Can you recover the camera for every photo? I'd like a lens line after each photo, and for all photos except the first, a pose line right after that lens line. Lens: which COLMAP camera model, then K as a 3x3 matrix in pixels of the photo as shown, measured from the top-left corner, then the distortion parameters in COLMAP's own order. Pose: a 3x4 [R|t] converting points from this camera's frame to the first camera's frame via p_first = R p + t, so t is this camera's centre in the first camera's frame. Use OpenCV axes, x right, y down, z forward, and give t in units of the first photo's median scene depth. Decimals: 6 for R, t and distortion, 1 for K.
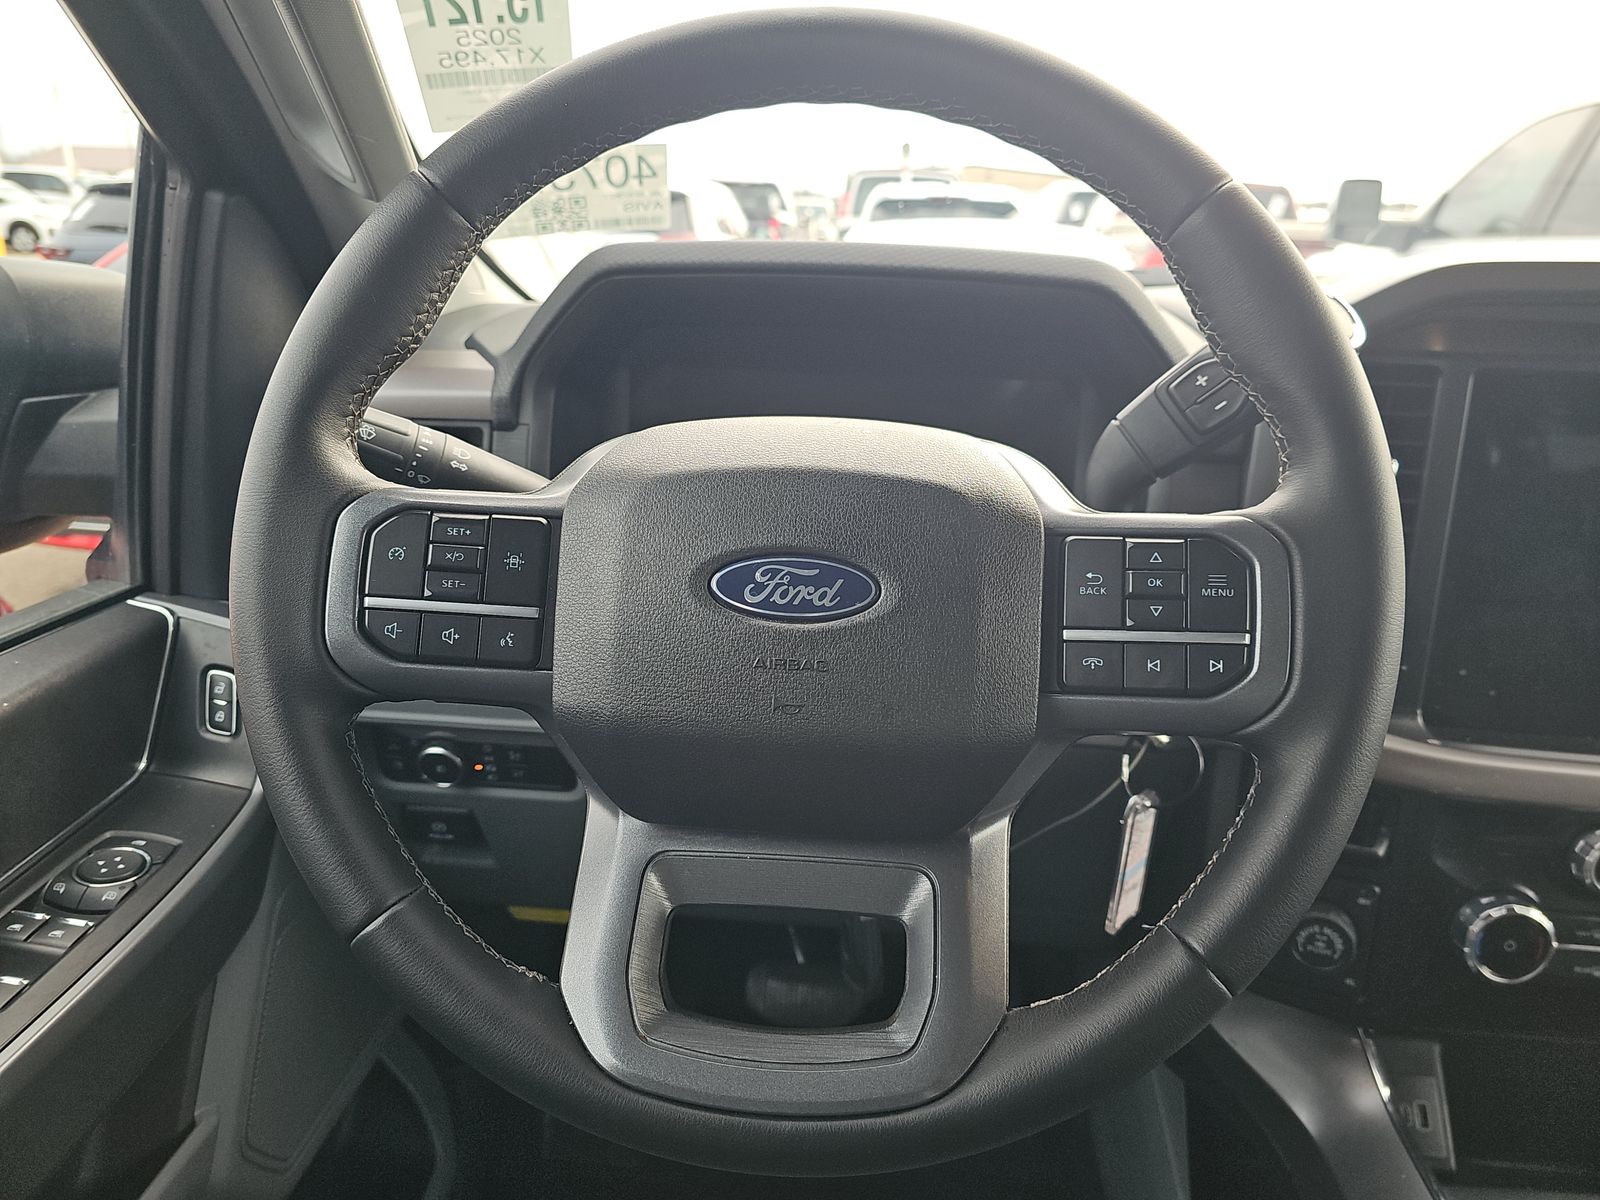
lens RADIAL K [[1058.0, 0, 800.0], [0, 1058.0, 600.0], [0, 0, 1]] dist [0.044745, -0.045966]
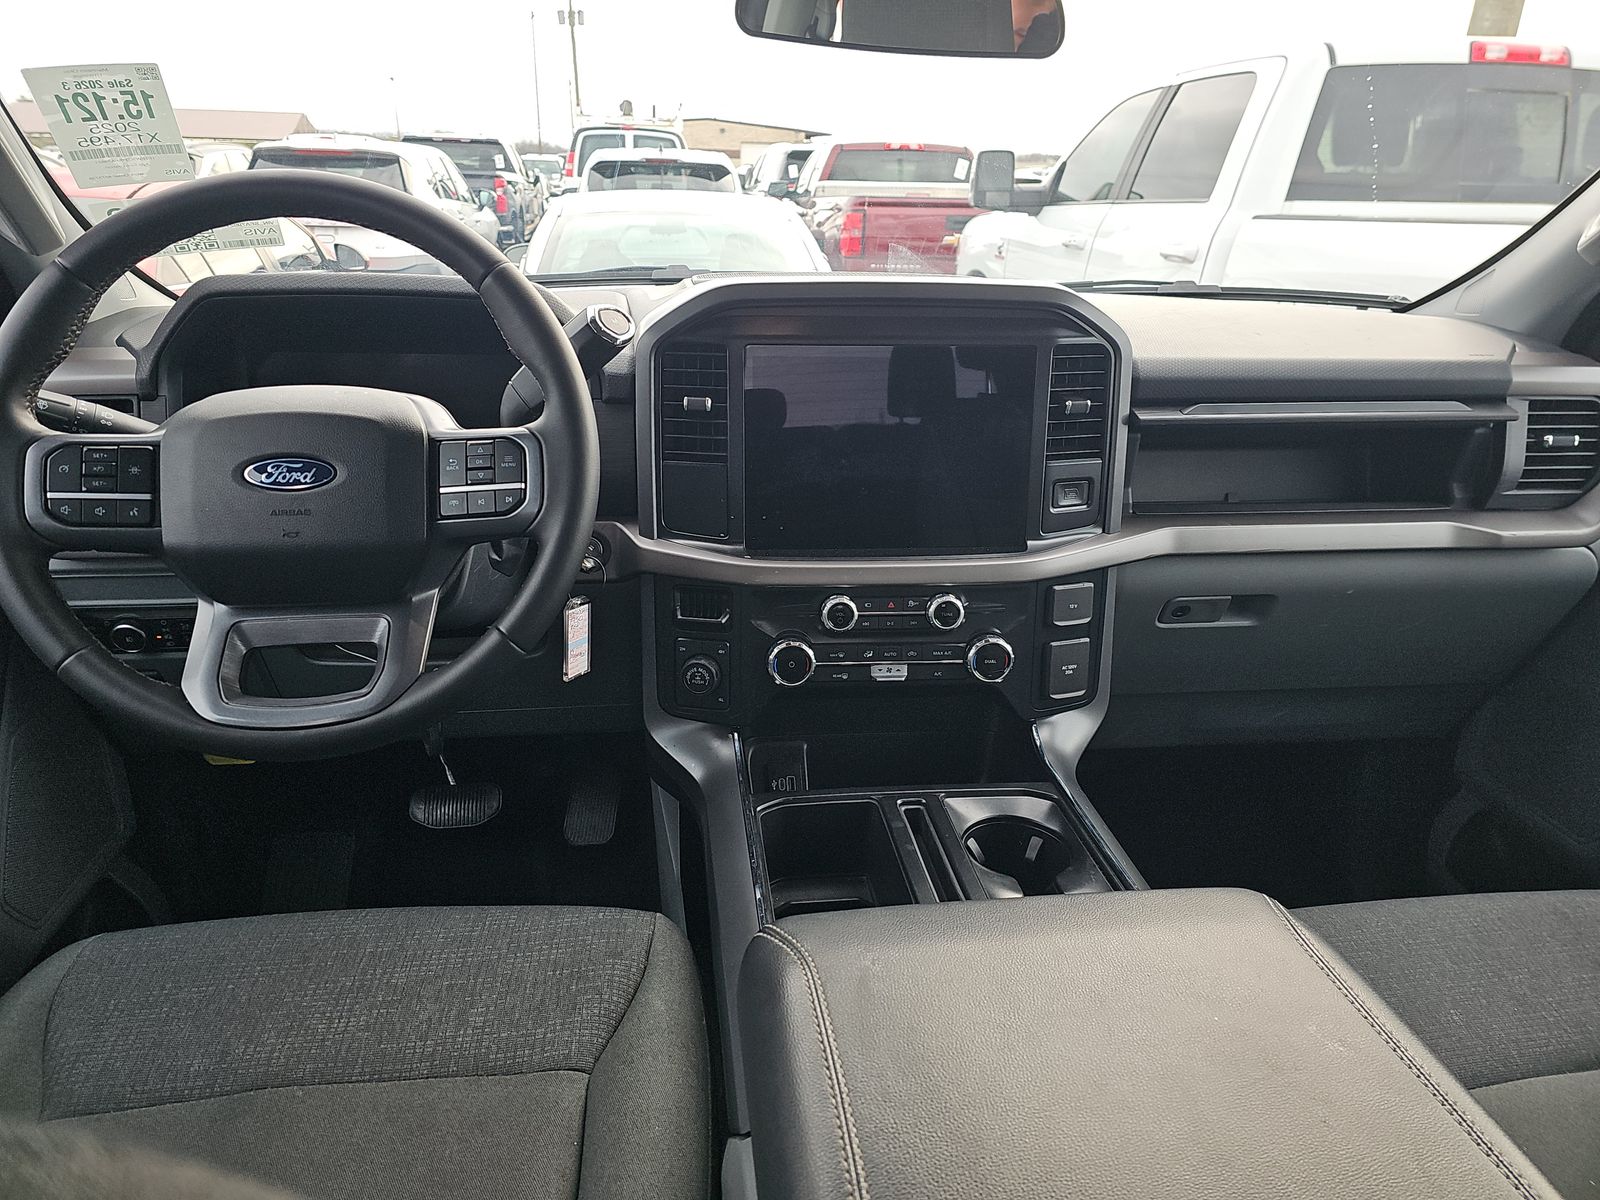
lens RADIAL K [[1079.7, 0, 801.0], [0, 1079.7, 591.9], [0, 0, 1]] dist [0.053865, -0.040097]
pose [[0.979006, -0.078504, 0.188107, 0.487031], [0.072810, 0.996659, 0.036998, 0.186463], [-0.190383, -0.022526, 0.981451, -1.092910]]
